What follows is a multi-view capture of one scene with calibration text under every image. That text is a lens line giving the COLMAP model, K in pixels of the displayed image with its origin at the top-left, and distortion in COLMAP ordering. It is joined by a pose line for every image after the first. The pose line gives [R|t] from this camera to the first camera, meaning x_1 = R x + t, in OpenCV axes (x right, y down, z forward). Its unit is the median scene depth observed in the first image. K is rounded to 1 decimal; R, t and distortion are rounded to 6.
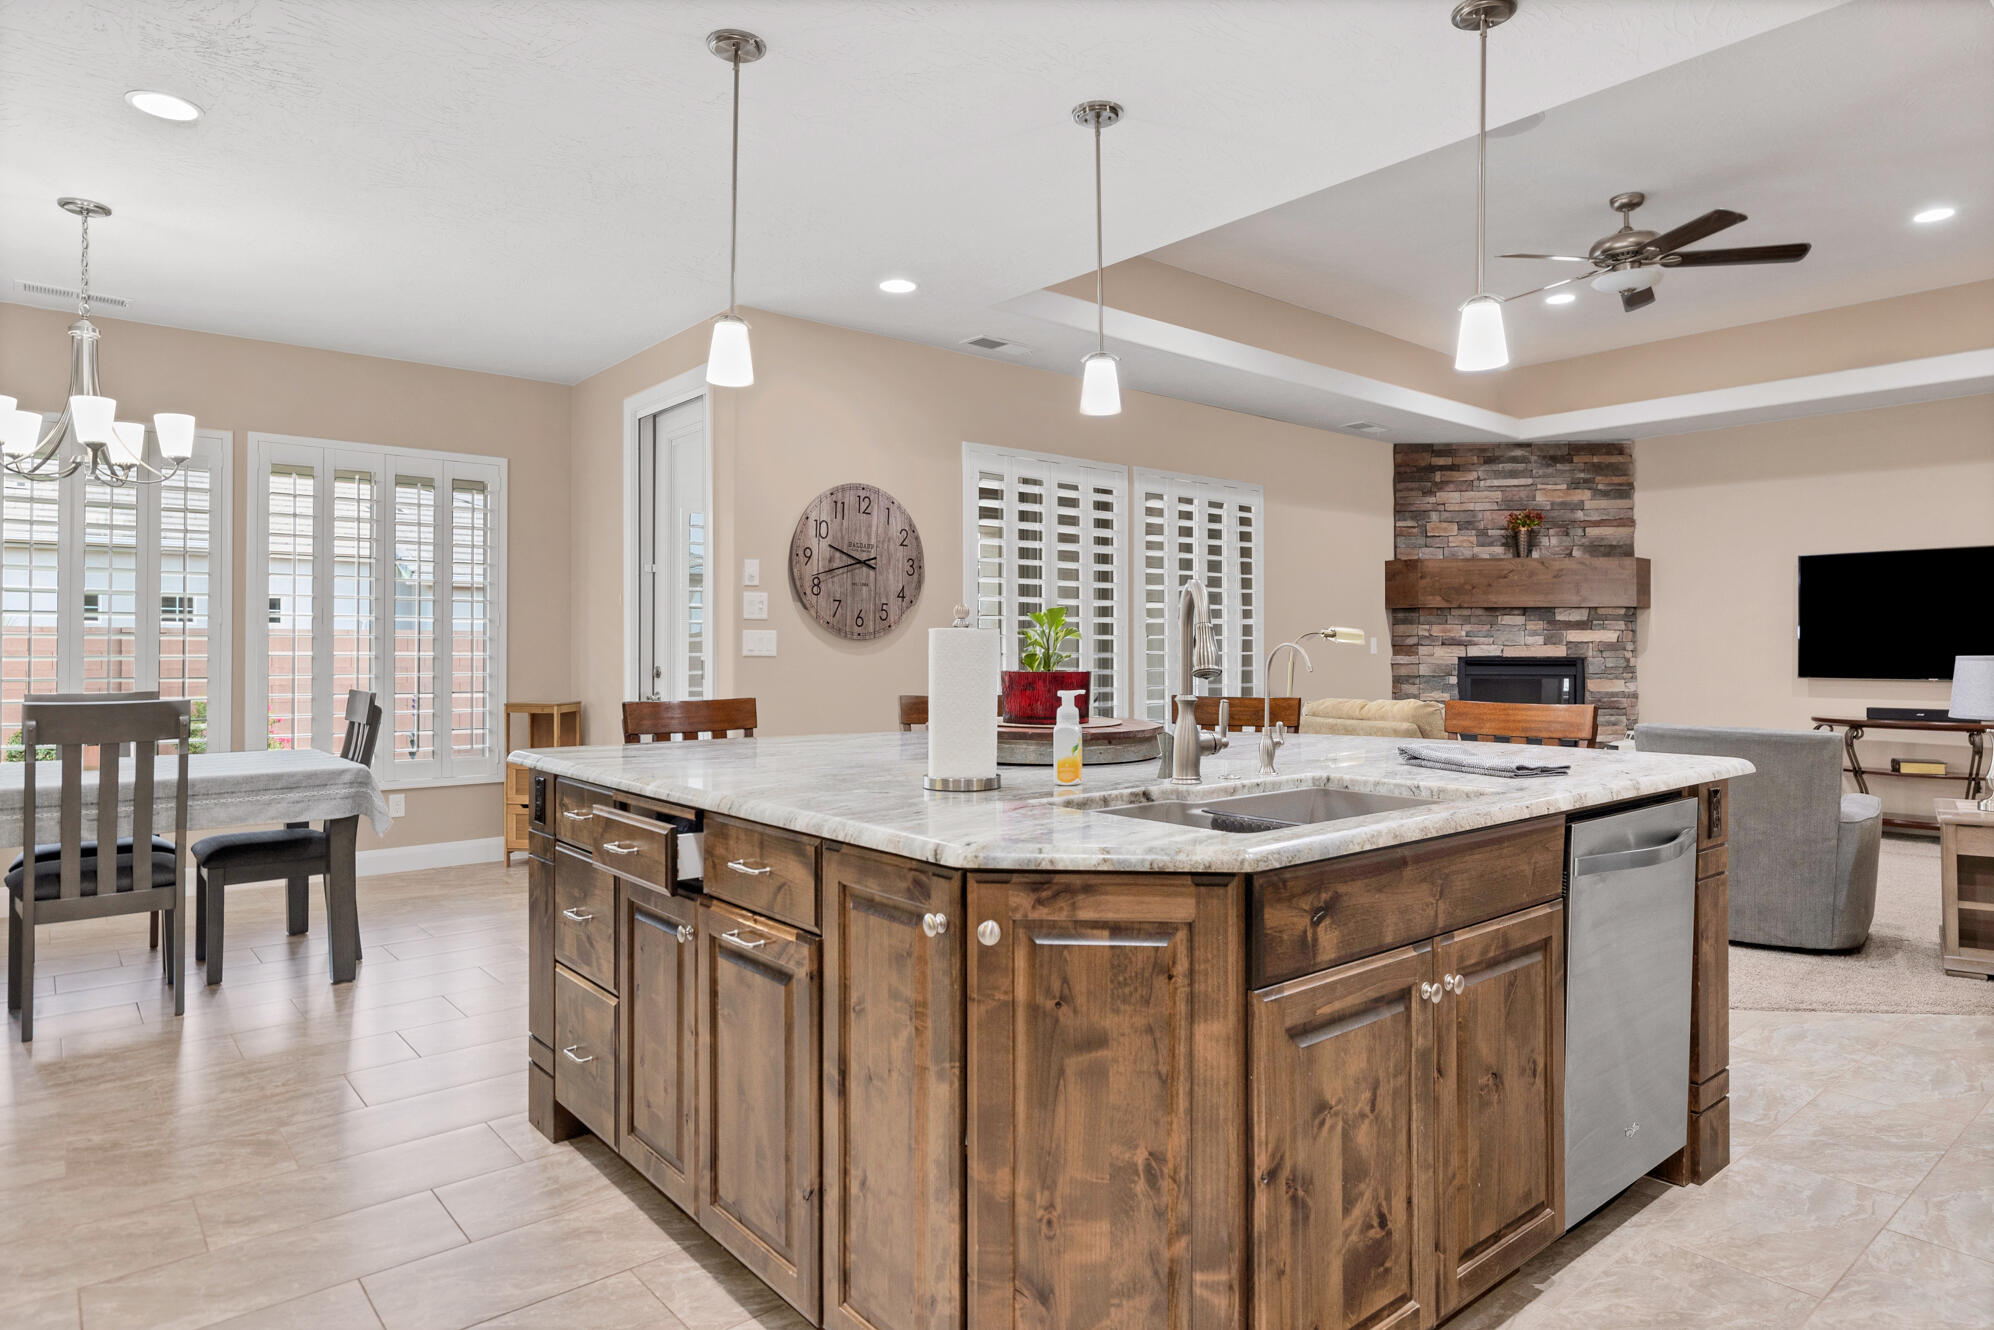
lens RADIAL K [[1167.0, 0, 1011.5], [0, 1167.0, 637.0], [0, 0, 1]] dist [0.008716, -0.003736]
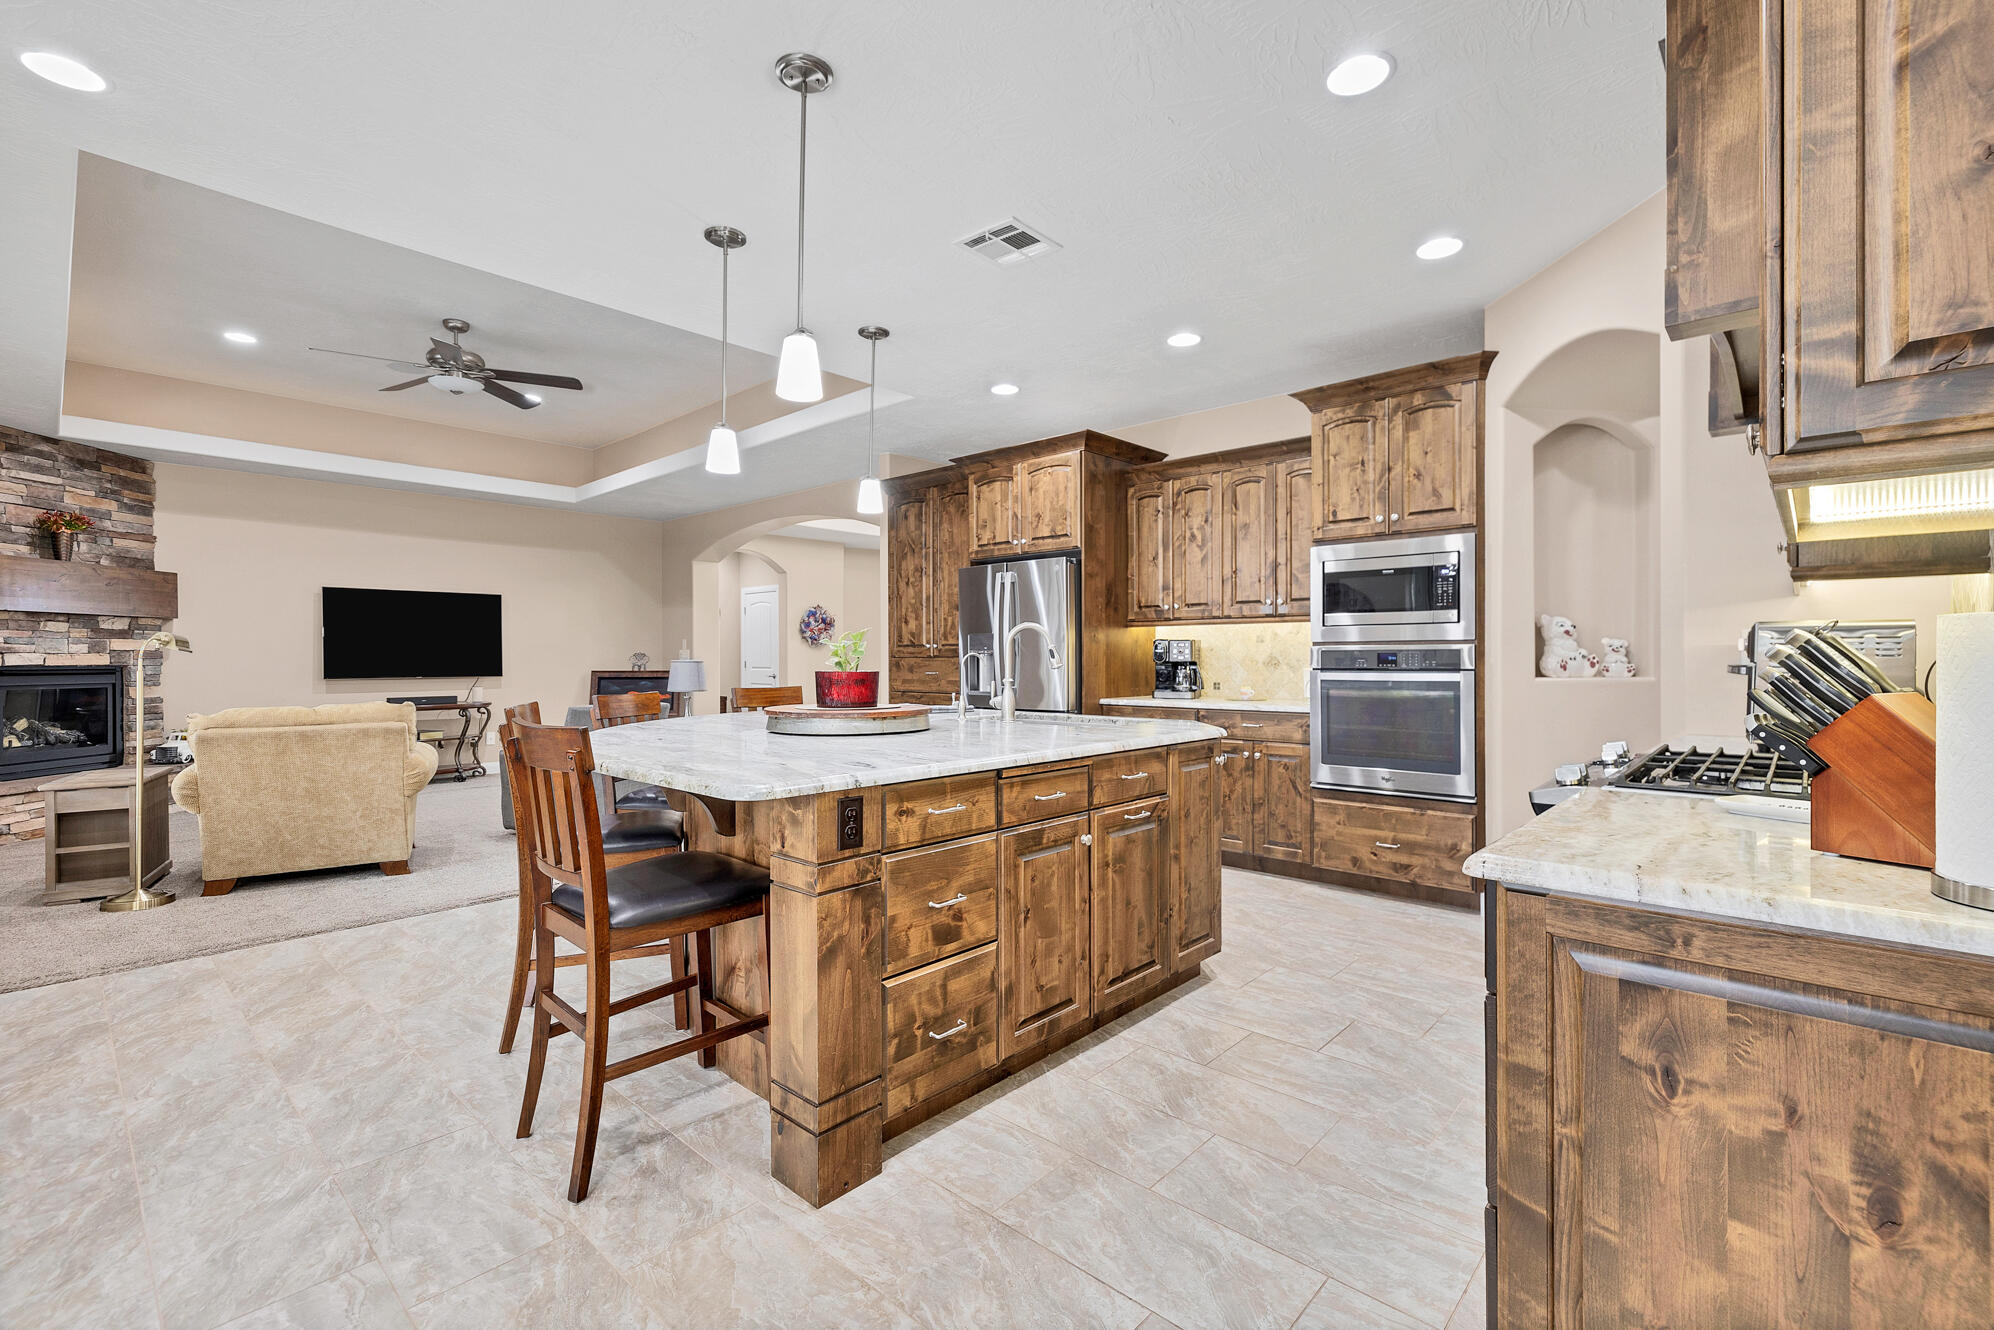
lens RADIAL K [[864.0, 0, 1001.7], [0, 864.0, 662.5], [0, 0, 1]] dist [0.004587, -0.000231]
pose [[-0.135600, -0.005043, 0.990751, -0.367597], [-0.009572, 0.999947, 0.003780, 0.004563], [-0.990717, -0.008971, -0.135641, 0.340744]]
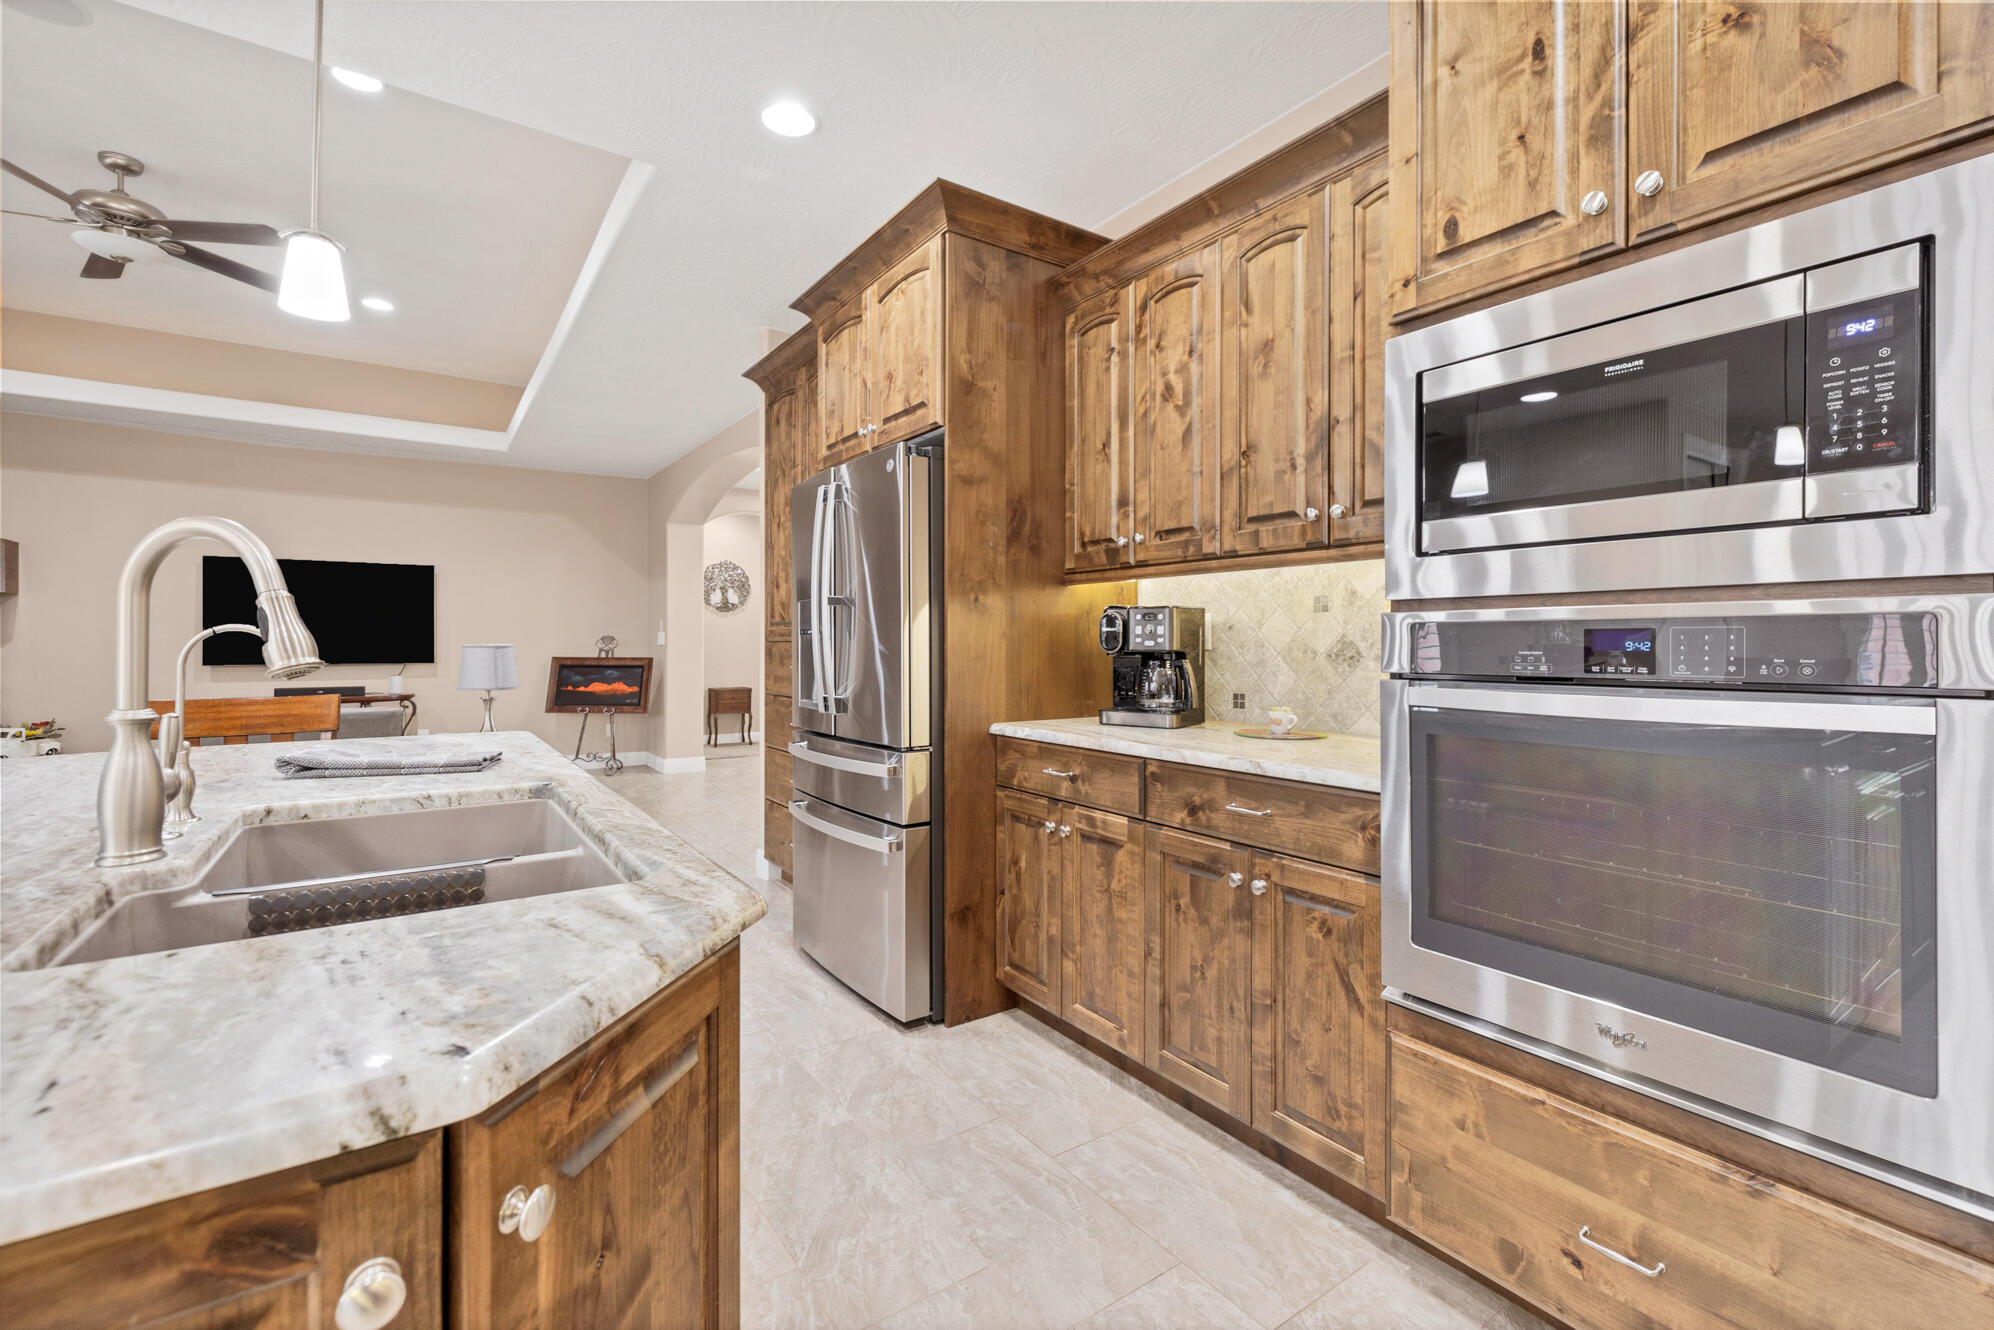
lens RADIAL K [[864.0, 0, 995.5], [0, 864.0, 644.4], [0, 0, 1]] dist [0.004587, -0.000231]
pose [[0.092836, -0.000480, 0.995681, -0.069285], [-0.014075, 0.999899, 0.001794, 0.002762], [-0.995582, -0.014181, 0.092819, 0.150165]]
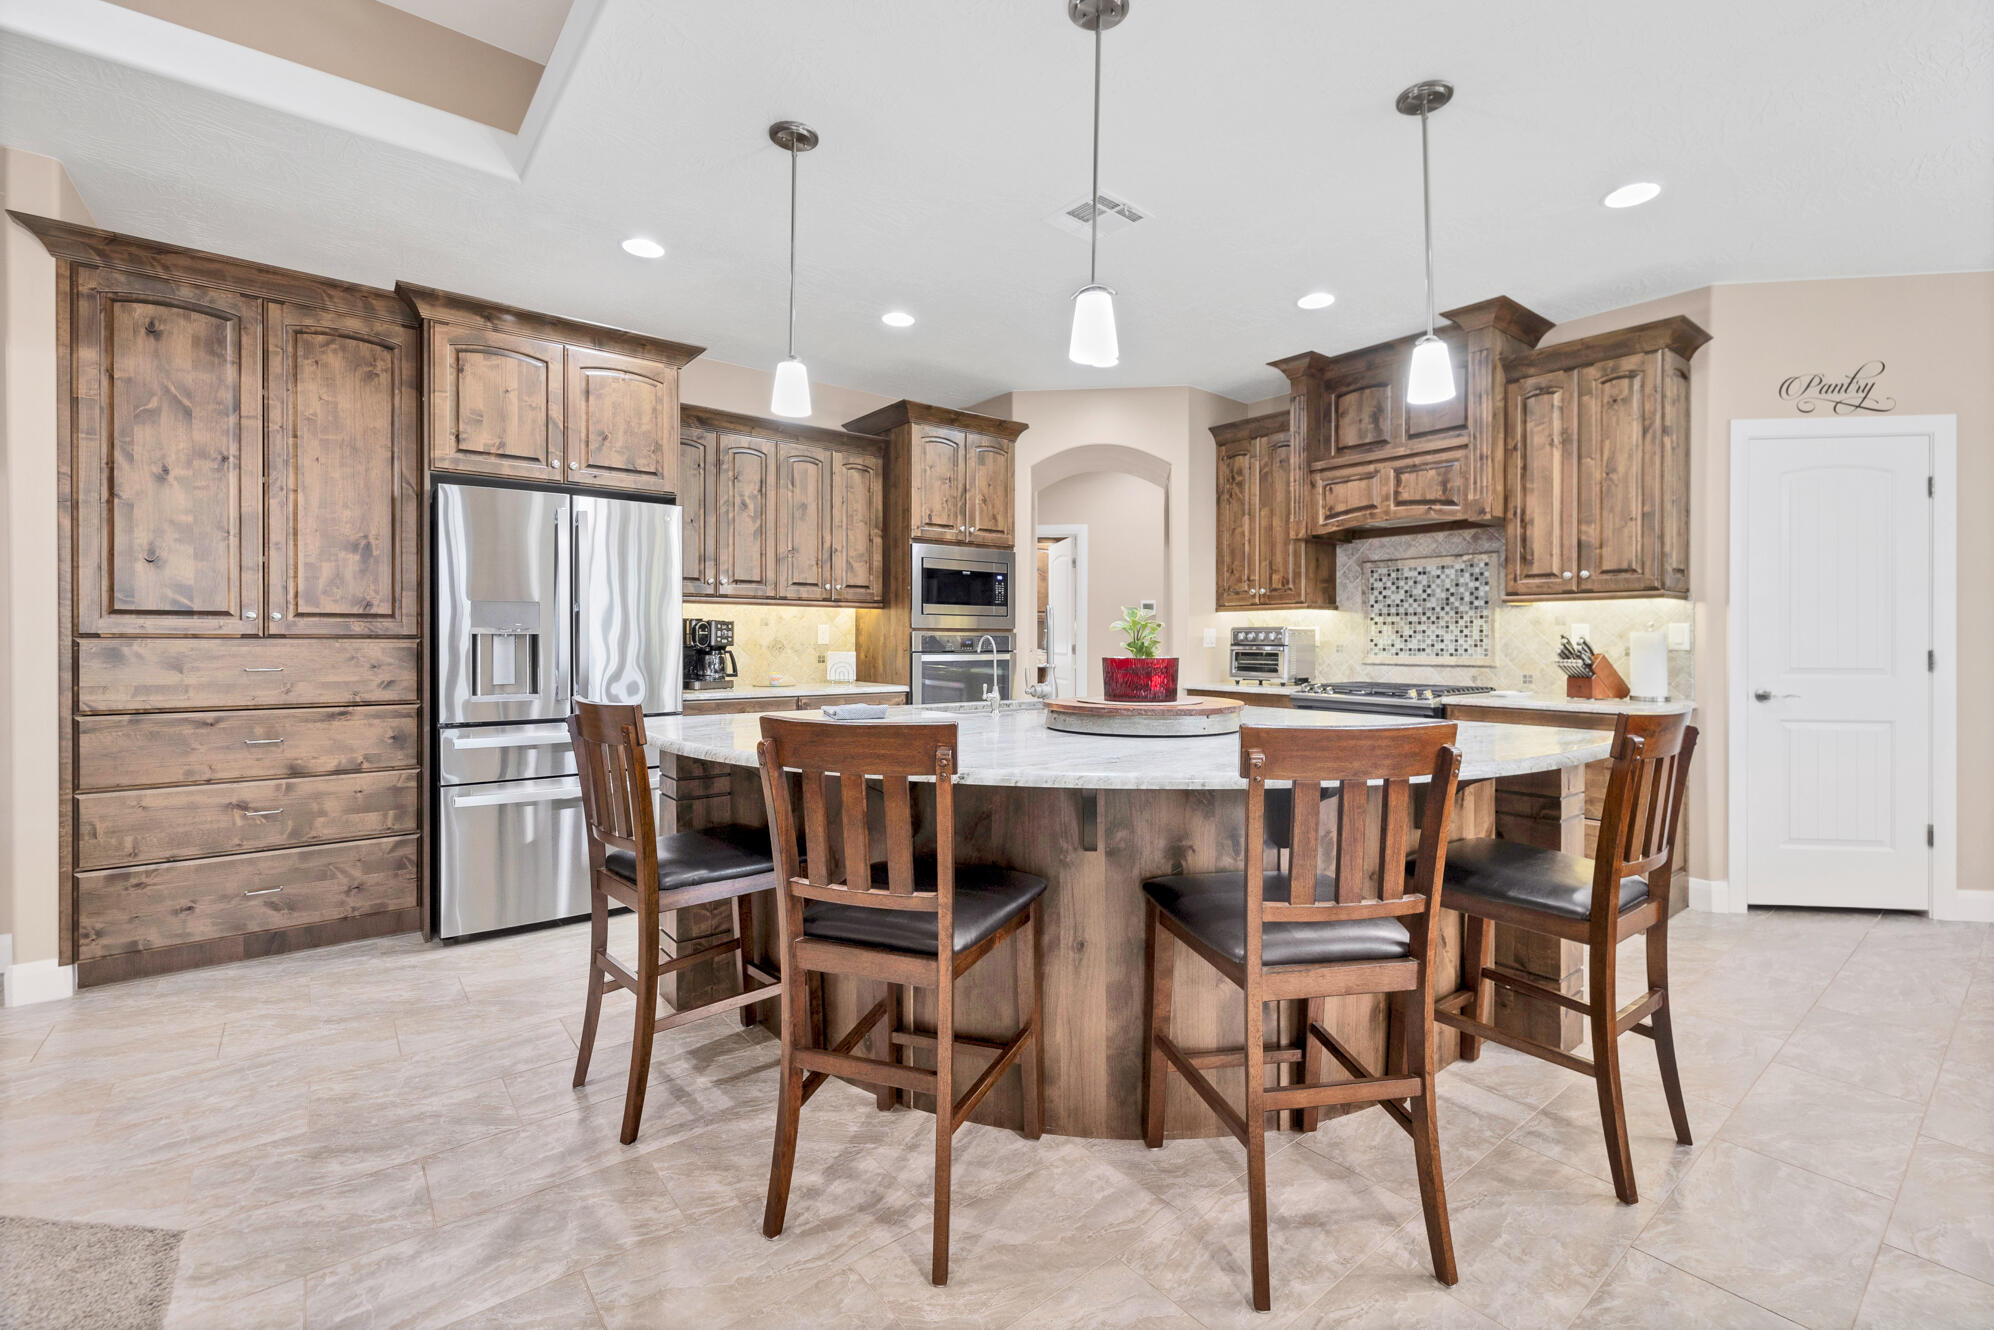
lens RADIAL K [[864.0, 0, 999.3], [0, 864.0, 638.6], [0, 0, 1]] dist [0.004587, -0.000231]
pose [[-0.999596, -0.001908, 0.028366, 0.053442], [-0.002362, 0.999870, -0.015974, 0.008872], [-0.028332, -0.016034, -0.999470, 0.668016]]
